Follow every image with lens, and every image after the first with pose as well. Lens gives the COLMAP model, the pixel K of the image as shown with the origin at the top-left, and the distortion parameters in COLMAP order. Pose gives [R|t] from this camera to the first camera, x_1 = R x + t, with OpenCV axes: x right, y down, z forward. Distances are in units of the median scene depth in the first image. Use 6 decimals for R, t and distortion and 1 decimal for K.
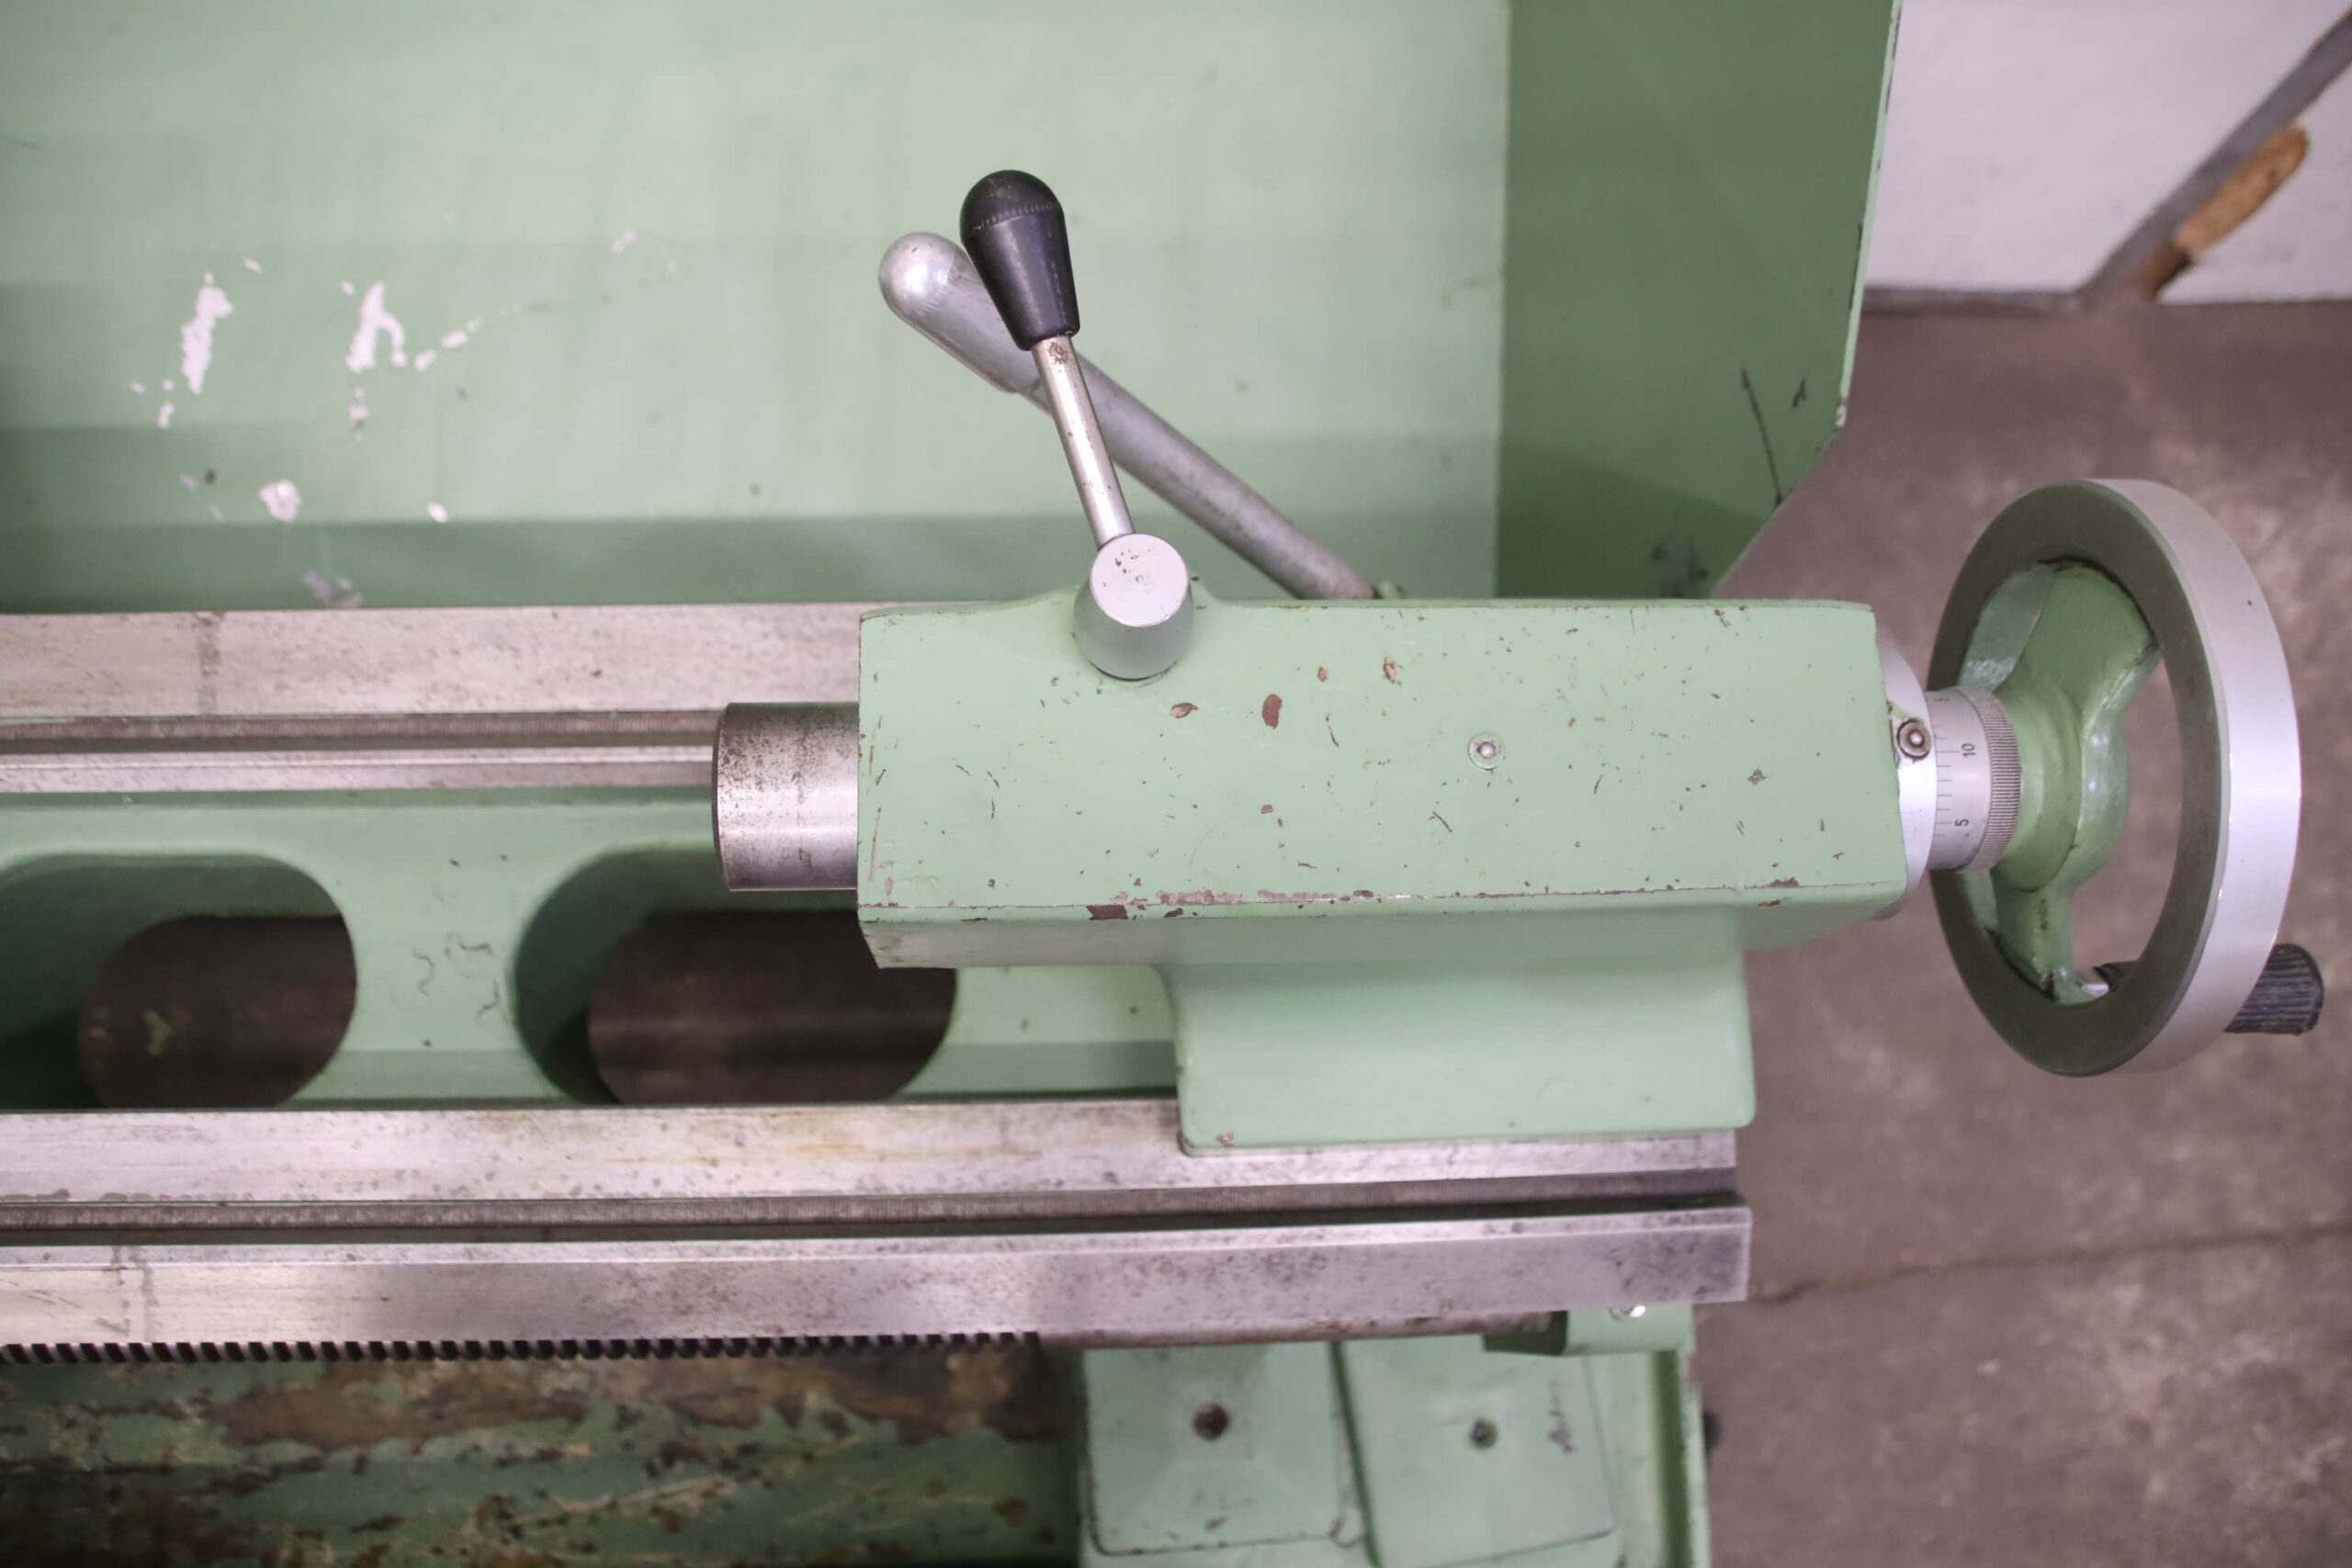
lens RADIAL K [[1973.5, 0, 1176.0], [0, 1973.5, 784.0], [0, 0, 1]] dist [-0.163119, 0.115512]
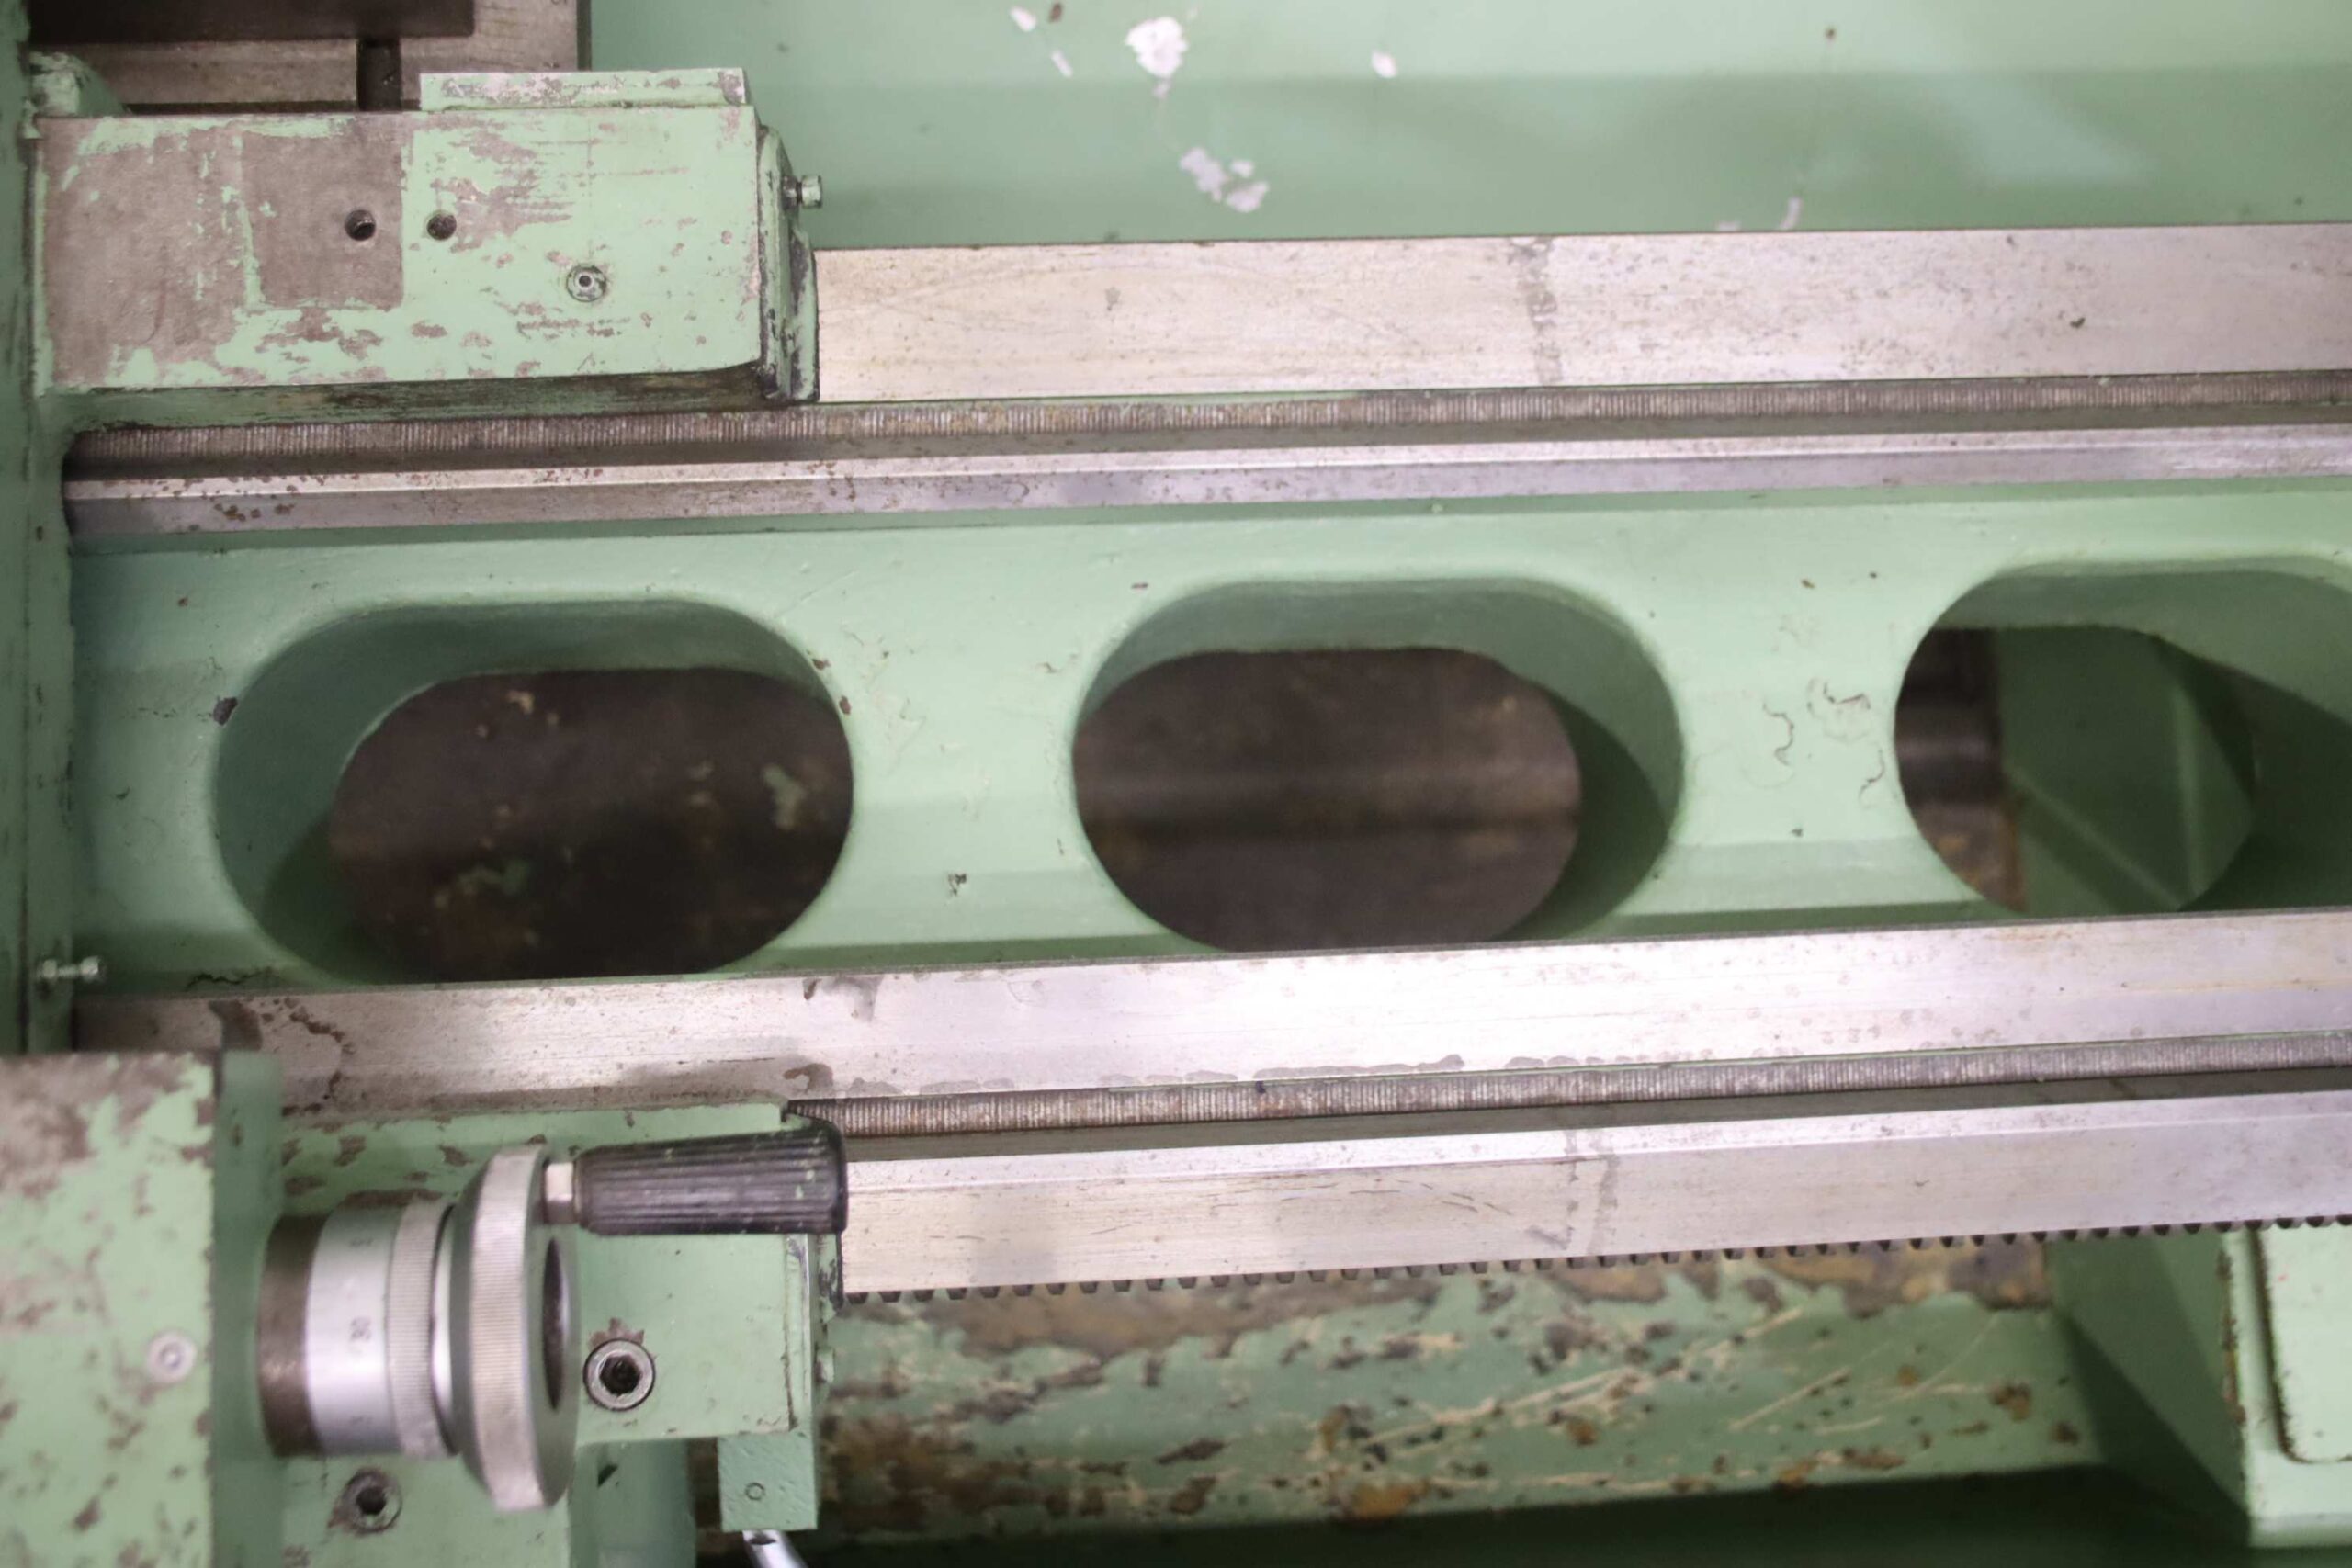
lens RADIAL K [[2708.6, 0, 1176.0], [0, 2708.6, 784.0], [0, 0, 1]] dist [-0.088954, 0.192415]
pose [[0.999921, -0.012603, 0.000010, -0.606813], [0.012458, 0.988561, 0.150309, -0.039809], [-0.001904, -0.150297, 0.988639, -0.012952]]
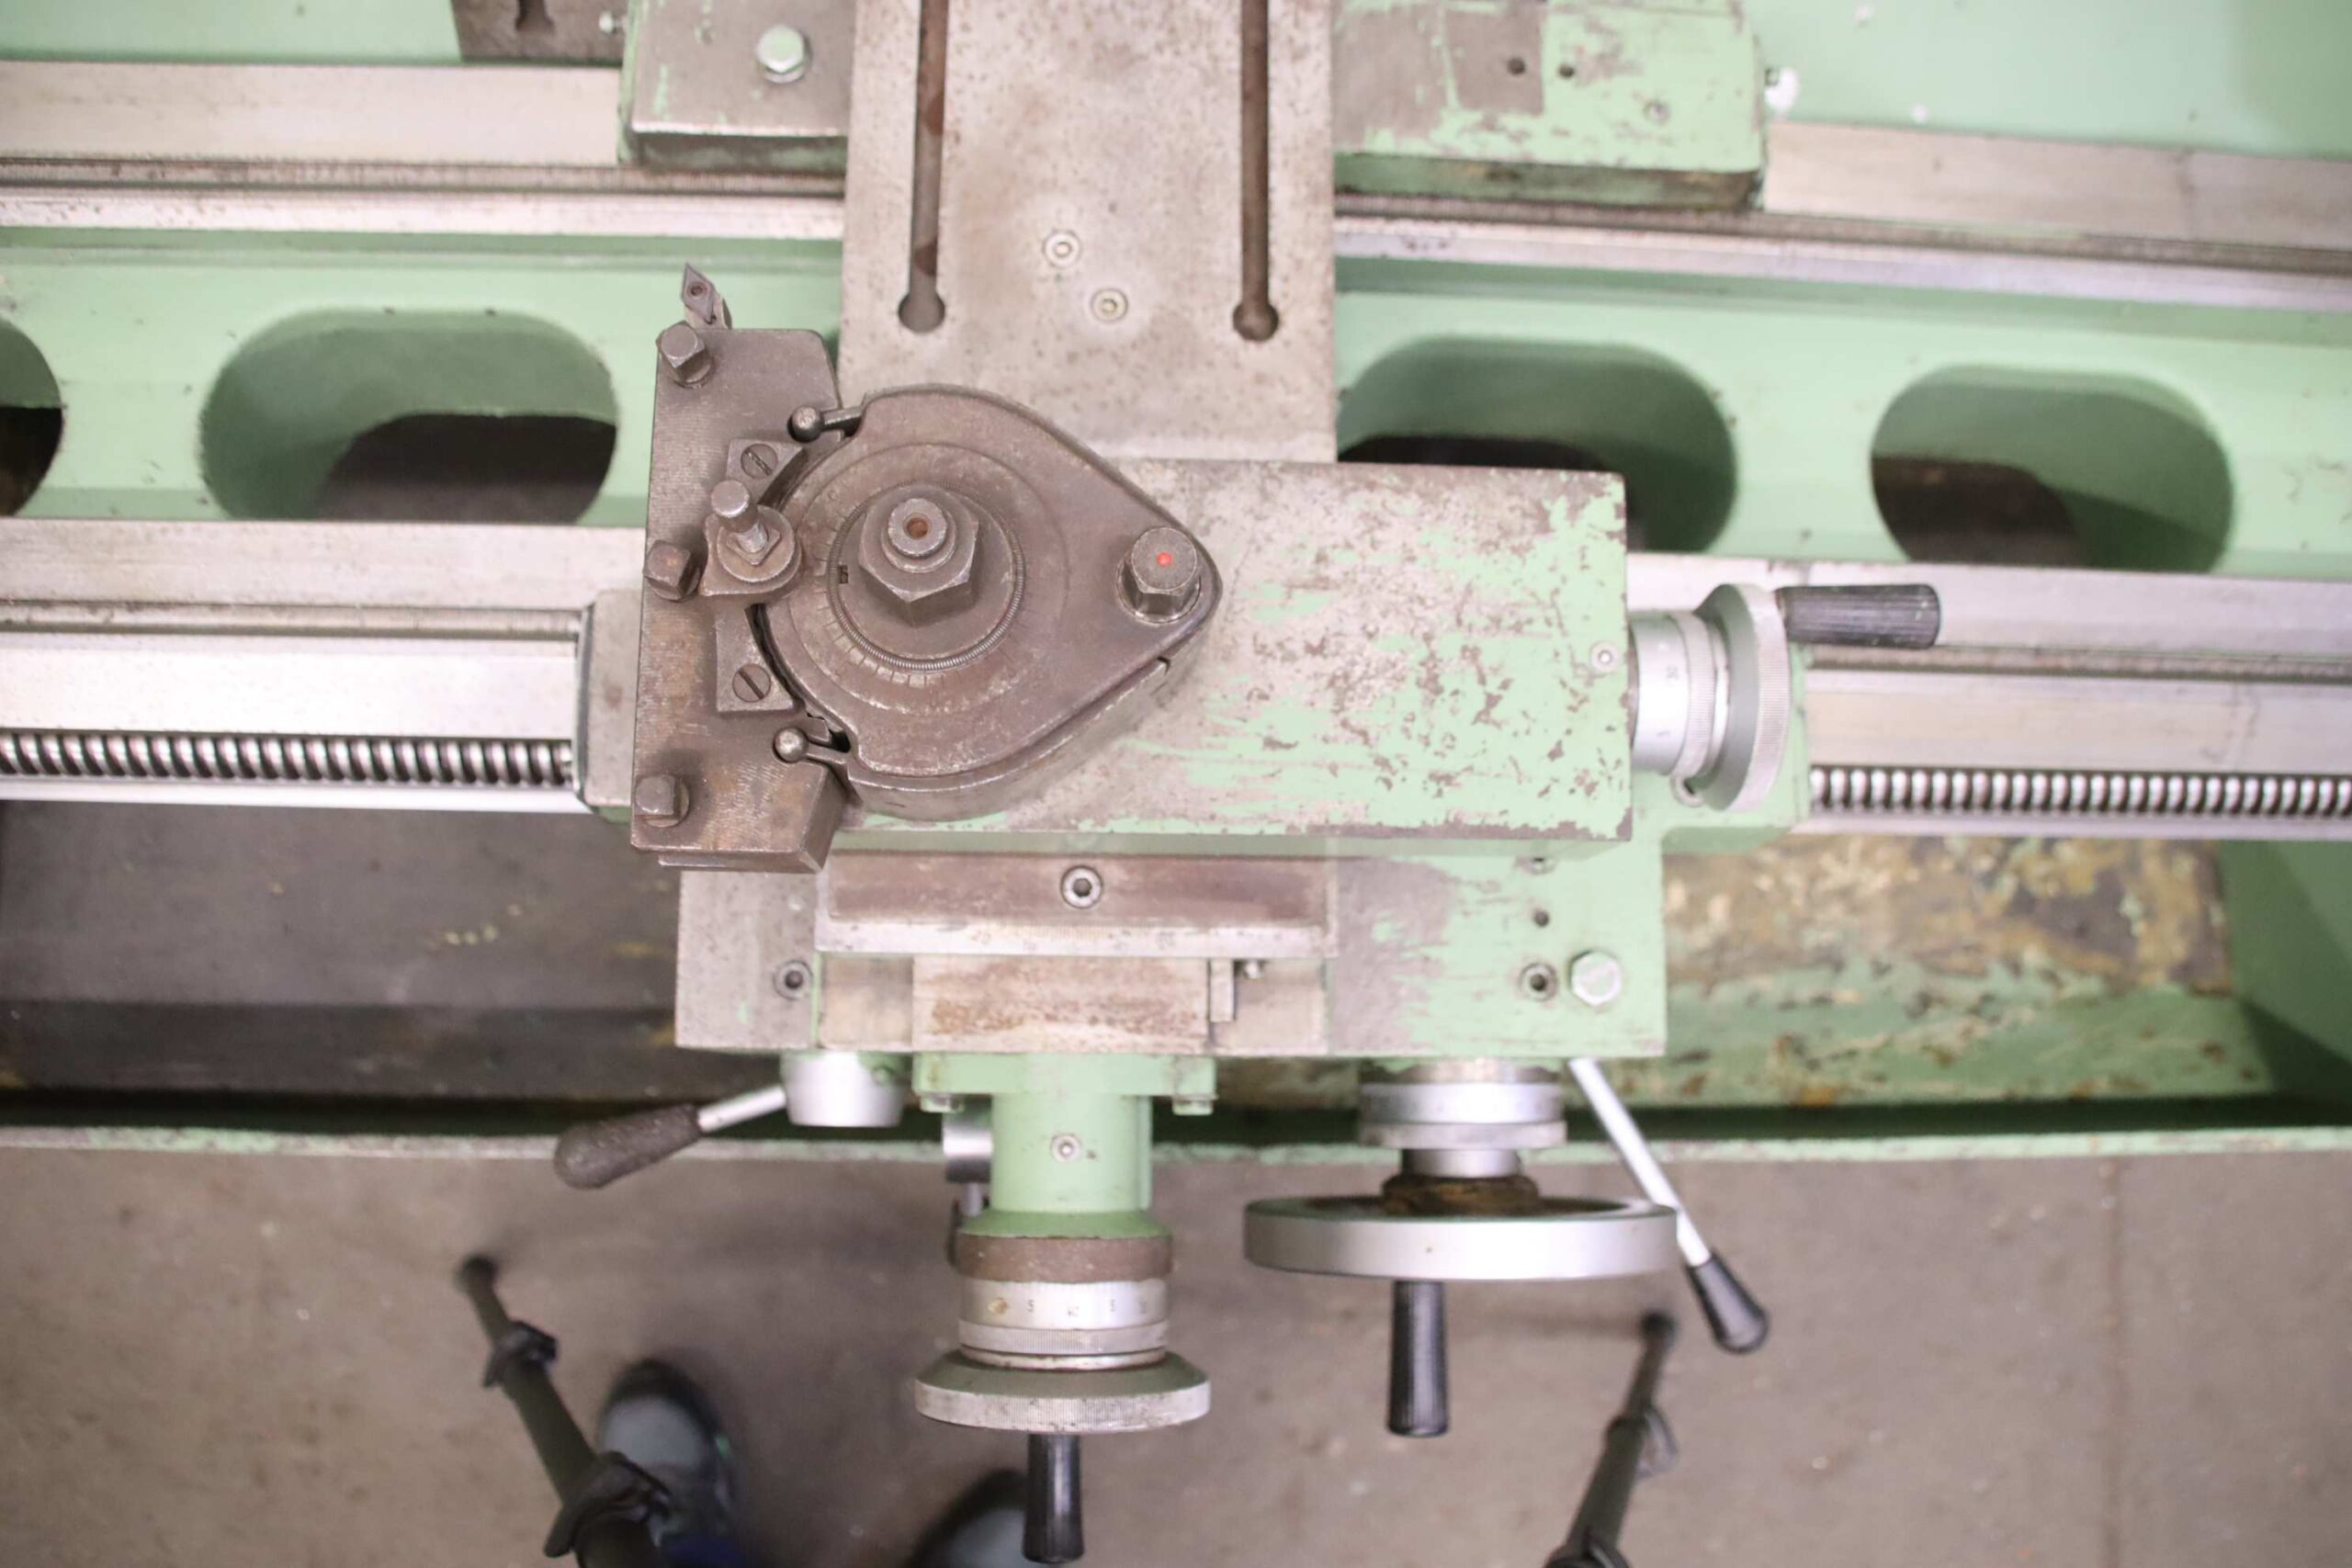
lens RADIAL K [[1973.5, 0, 1176.0], [0, 1973.5, 784.0], [0, 0, 1]] dist [-0.163119, 0.115512]
pose [[0.999329, 0.035376, -0.009464, -1.020093], [-0.034081, 0.992996, 0.113126, 0.167403], [0.013400, -0.112727, 0.993536, -0.147554]]
